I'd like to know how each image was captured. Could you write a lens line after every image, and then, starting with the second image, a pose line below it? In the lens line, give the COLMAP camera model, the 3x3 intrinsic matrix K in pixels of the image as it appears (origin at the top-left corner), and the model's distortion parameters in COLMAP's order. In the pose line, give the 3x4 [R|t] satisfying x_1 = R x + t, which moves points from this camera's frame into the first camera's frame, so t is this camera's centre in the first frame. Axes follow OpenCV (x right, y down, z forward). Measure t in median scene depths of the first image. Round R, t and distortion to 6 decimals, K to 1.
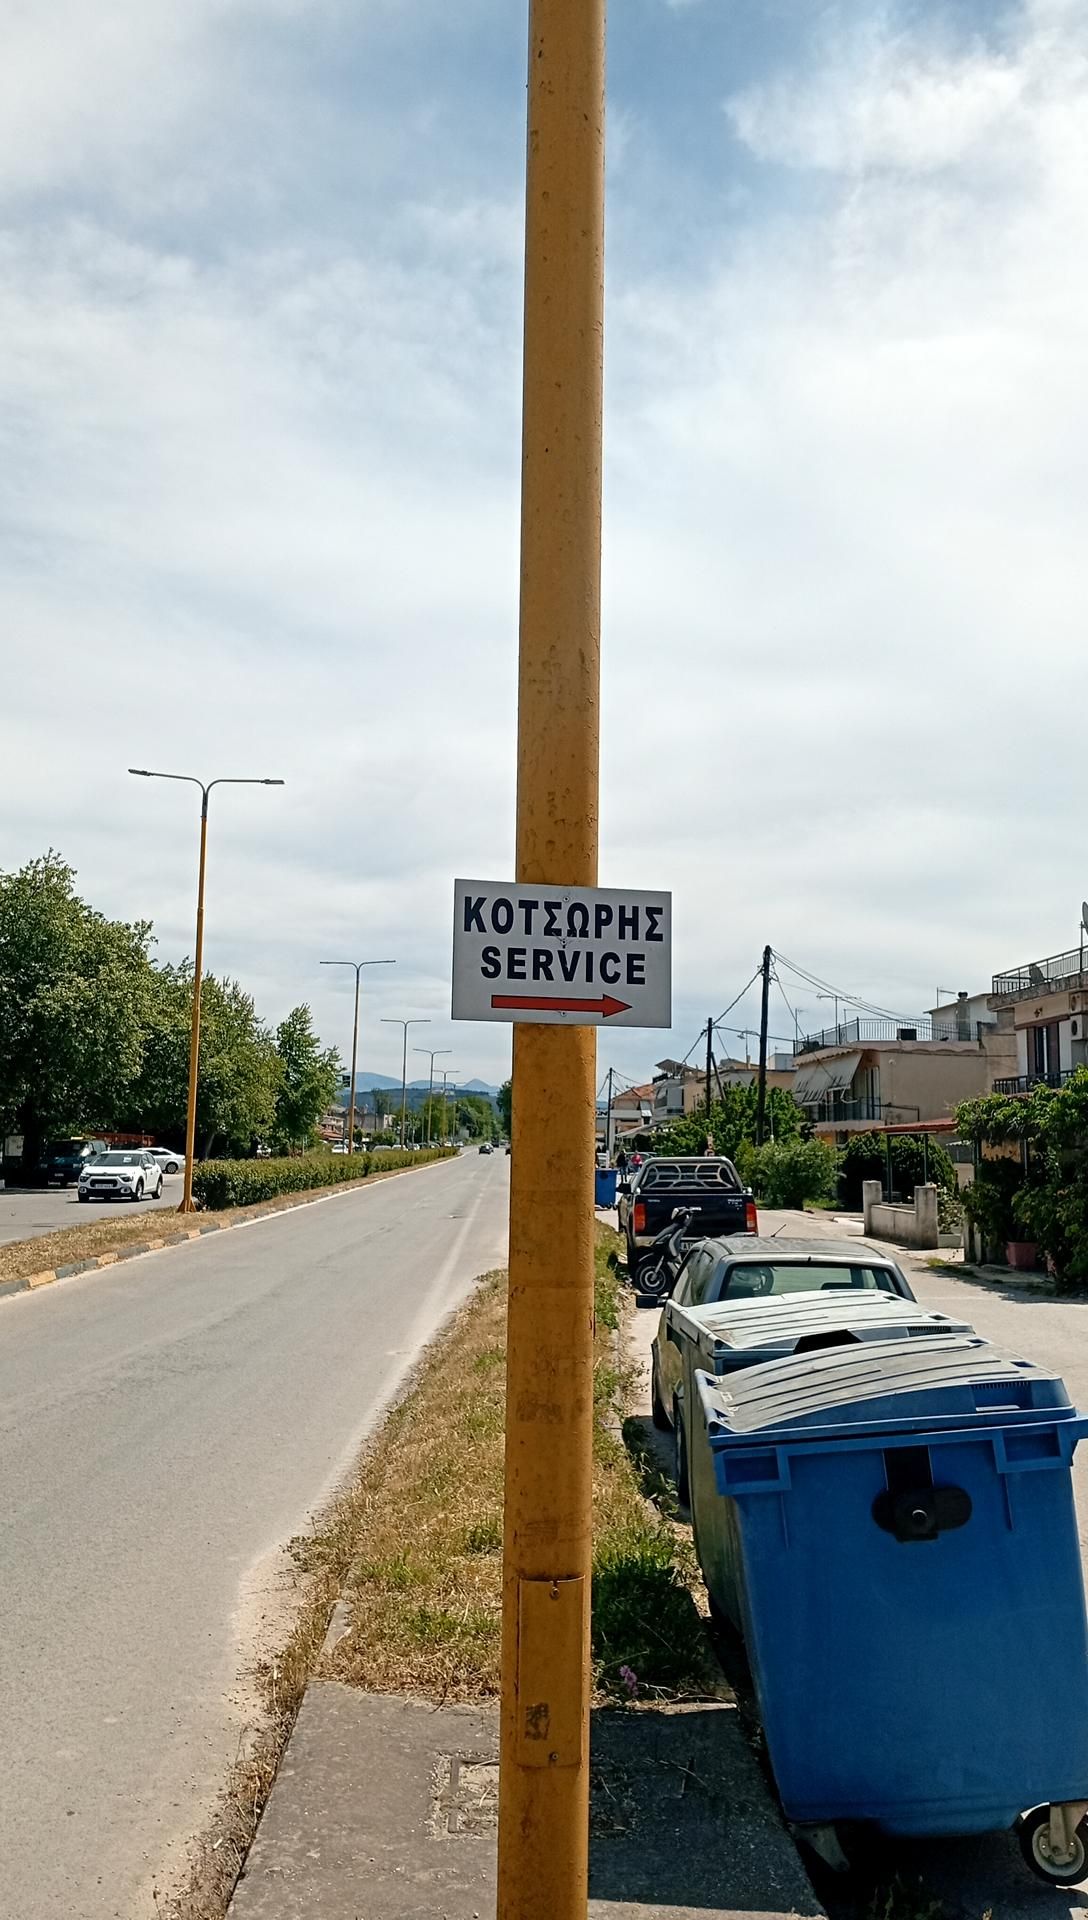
lens RADIAL K [[1476.1, 0, 569.9], [0, 1476.1, 881.7], [0, 0, 1]] dist [0.039962, -0.115289]
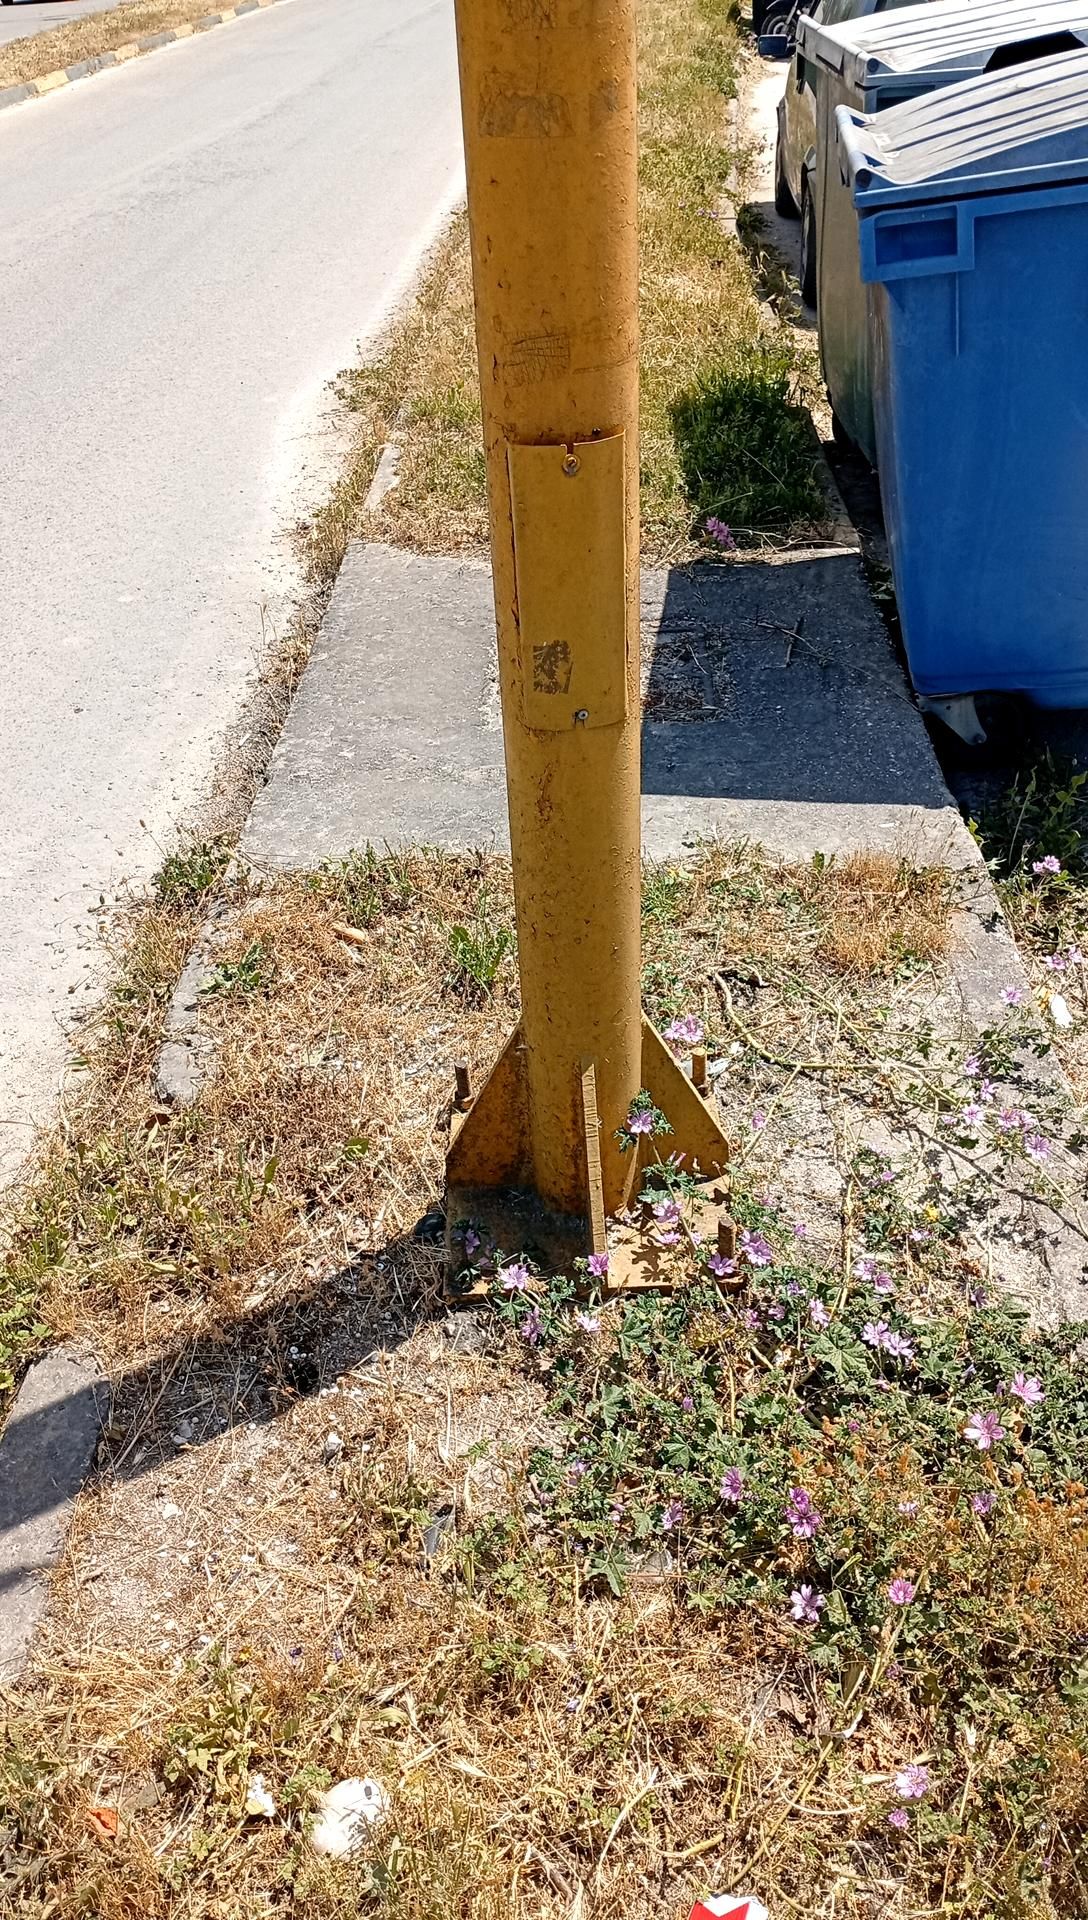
lens RADIAL K [[1393.1, 0, 533.8], [0, 1393.1, 964.1], [0, 0, 1]] dist [0.092814, -0.161199]
pose [[0.993493, -0.002699, -0.113861, 0.020840], [0.085447, 0.678643, 0.729481, 0.126573], [0.075302, -0.734463, 0.674458, 0.289466]]
